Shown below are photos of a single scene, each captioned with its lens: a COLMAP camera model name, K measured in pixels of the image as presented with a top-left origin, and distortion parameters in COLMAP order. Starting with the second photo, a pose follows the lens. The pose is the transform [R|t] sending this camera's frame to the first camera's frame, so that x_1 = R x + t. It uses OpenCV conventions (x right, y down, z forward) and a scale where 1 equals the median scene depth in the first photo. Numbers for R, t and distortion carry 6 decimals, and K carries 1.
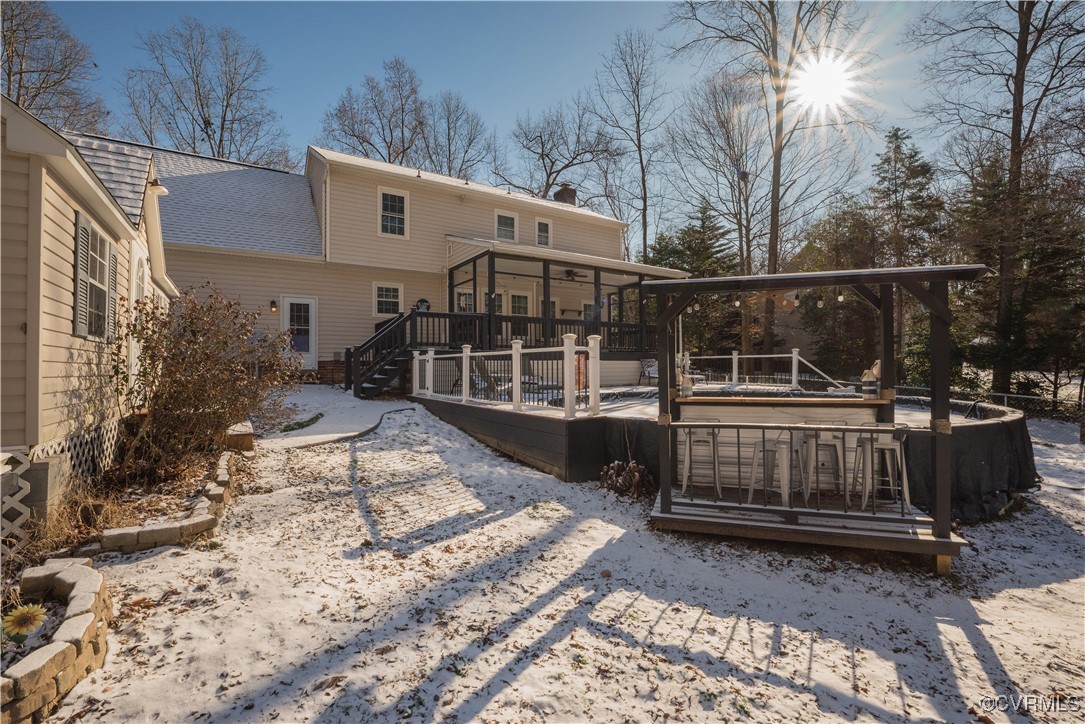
lens RADIAL K [[464.0, 0, 542.5], [0, 464.0, 362.0], [0, 0, 1]] dist [-0.013511, 0.000523]
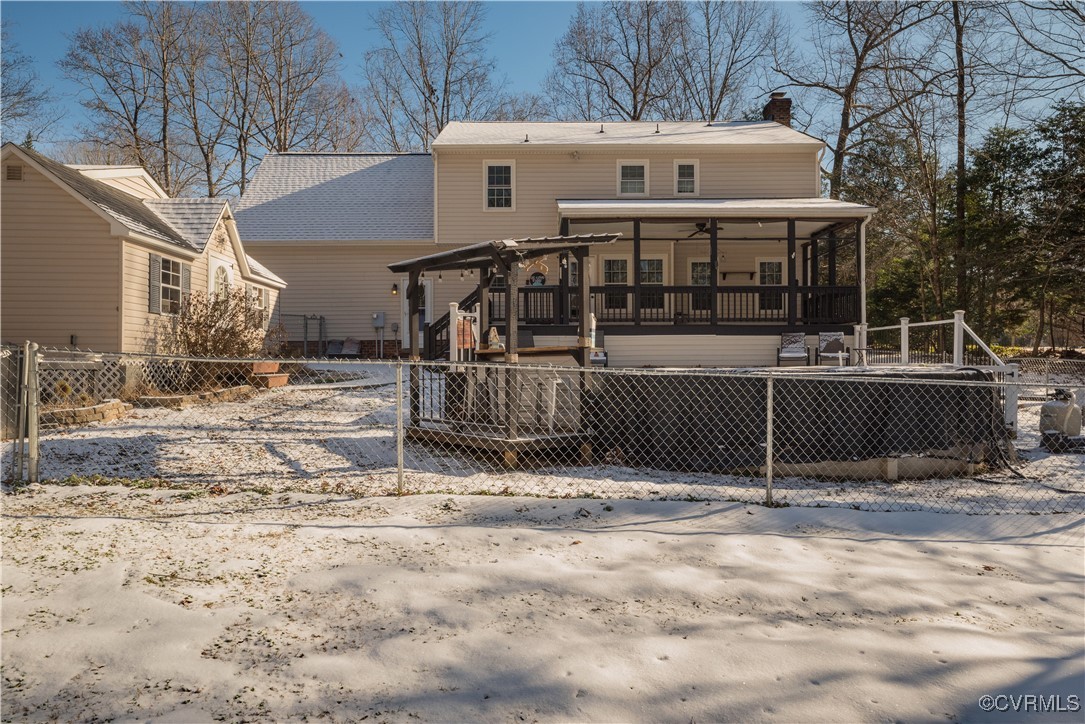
lens RADIAL K [[704.3, 0, 542.5], [0, 704.3, 362.0], [0, 0, 1]] dist [0.023756, -0.001581]
pose [[0.843242, 0.002379, -0.537528, 0.502308], [0.000795, 0.999984, 0.005673, 0.033820], [0.537533, -0.005211, 0.843227, -0.173696]]
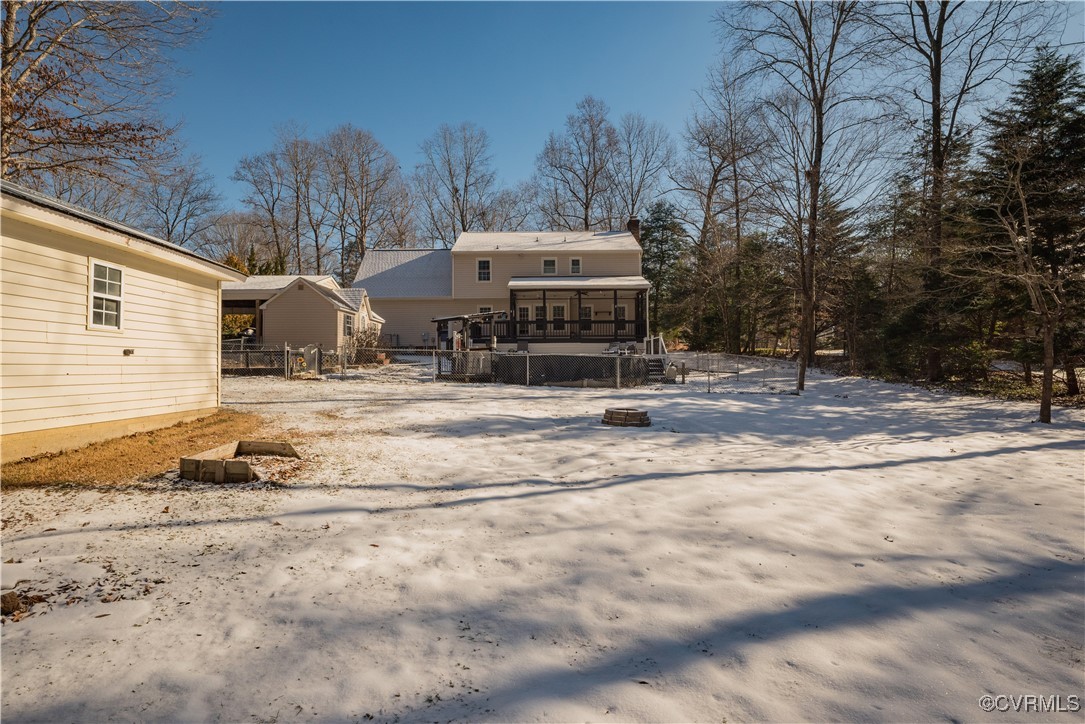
lens RADIAL K [[559.6, 0, 542.5], [0, 559.6, 362.0], [0, 0, 1]] dist [0.004182, 0.000241]
pose [[0.835182, -0.002240, -0.549969, 1.103751], [0.003422, 0.999994, 0.001123, 0.061413], [0.549963, -0.002820, 0.835184, -0.785143]]
